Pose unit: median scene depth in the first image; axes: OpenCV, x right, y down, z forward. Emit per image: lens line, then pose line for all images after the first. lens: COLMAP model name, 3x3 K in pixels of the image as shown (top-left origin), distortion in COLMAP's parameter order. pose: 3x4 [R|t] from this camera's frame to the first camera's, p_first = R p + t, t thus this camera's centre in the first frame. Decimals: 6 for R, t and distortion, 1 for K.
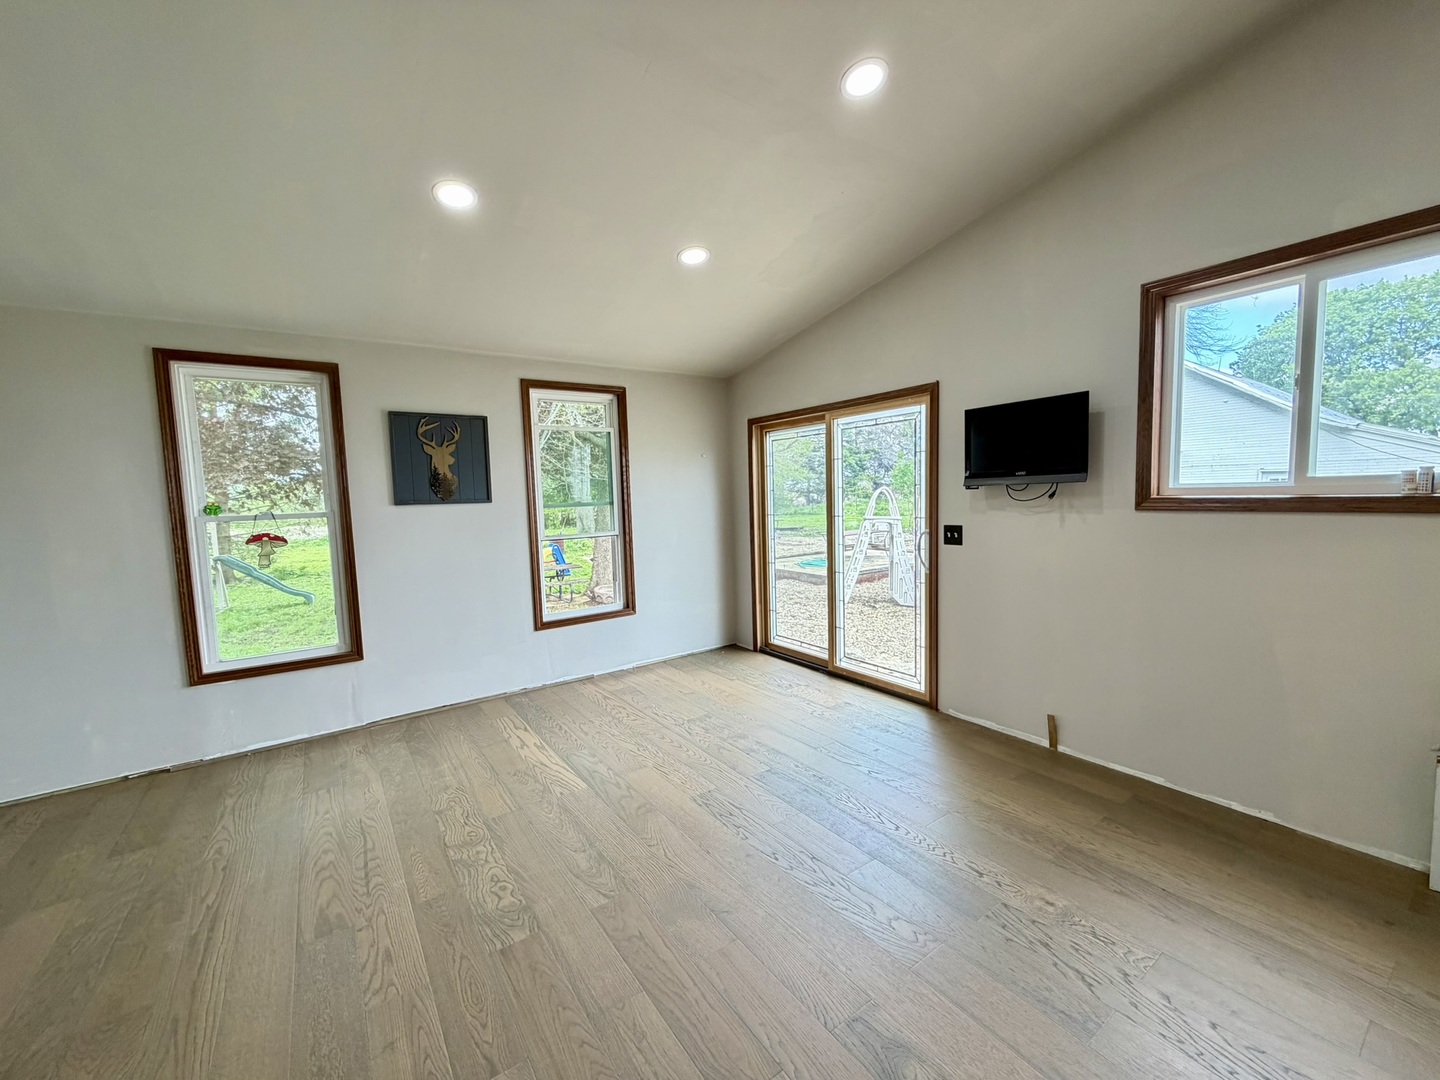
lens RADIAL K [[577.7, 0, 717.8], [0, 577.7, 544.4], [0, 0, 1]] dist [-0.003976, -0.000219]
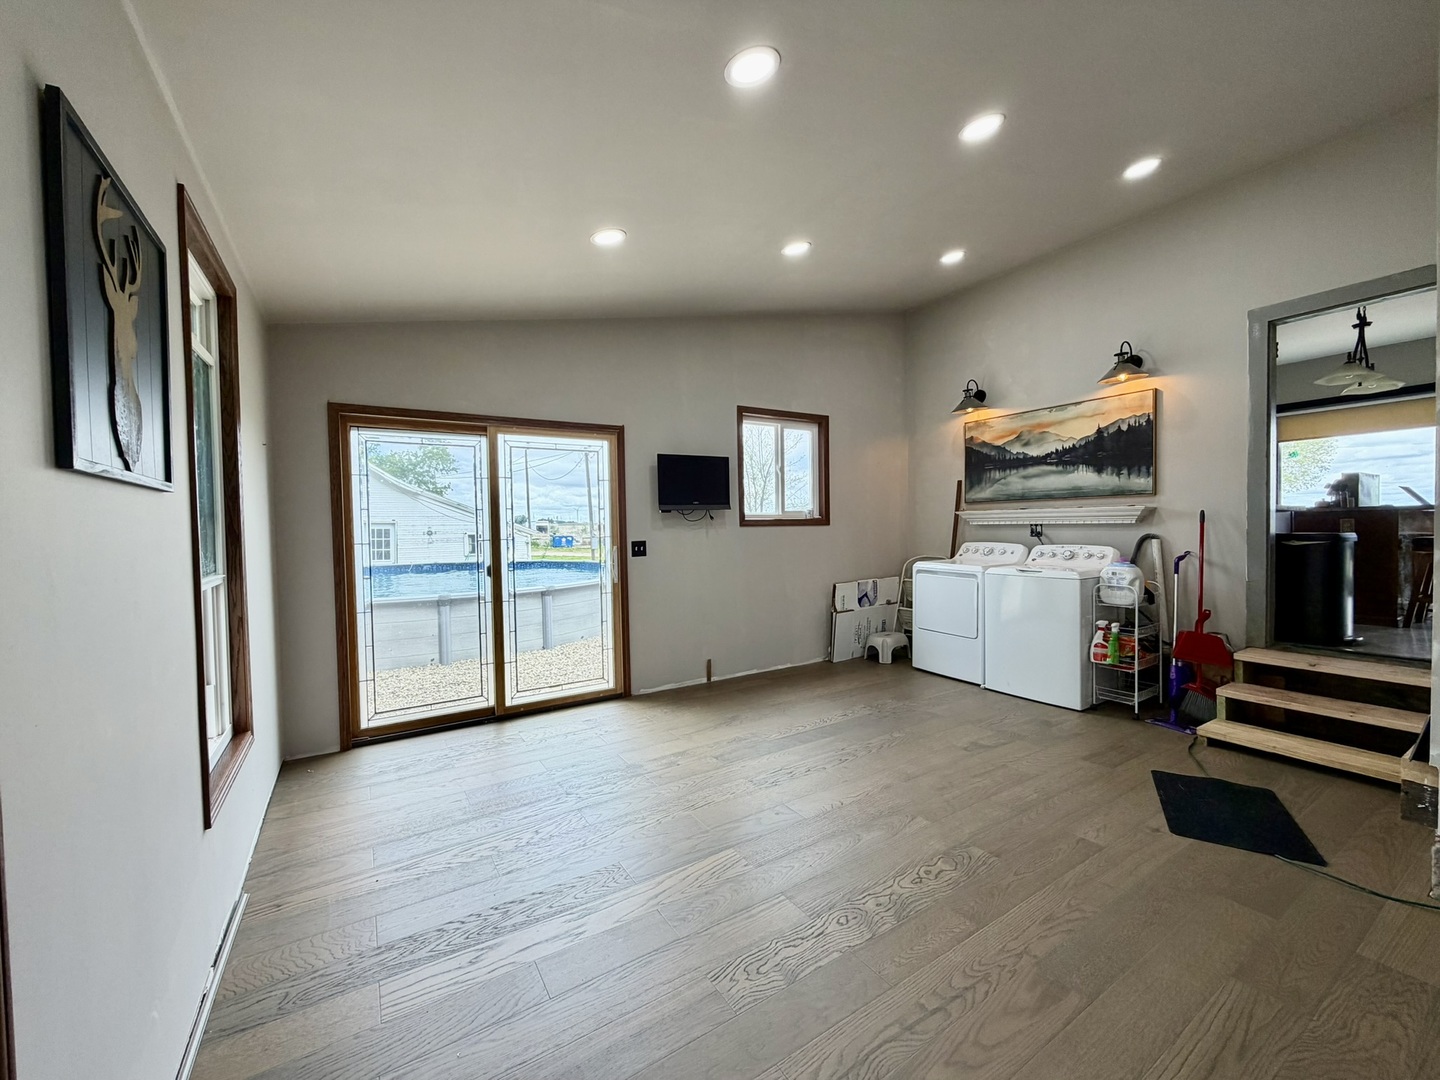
lens RADIAL K [[577.7, 0, 718.3], [0, 577.7, 538.0], [0, 0, 1]] dist [-0.003976, -0.000219]
pose [[0.046926, 0.005875, 0.998881, -0.866830], [0.103785, 0.994542, -0.010725, -0.008137], [-0.993492, 0.104172, 0.046060, 0.777581]]
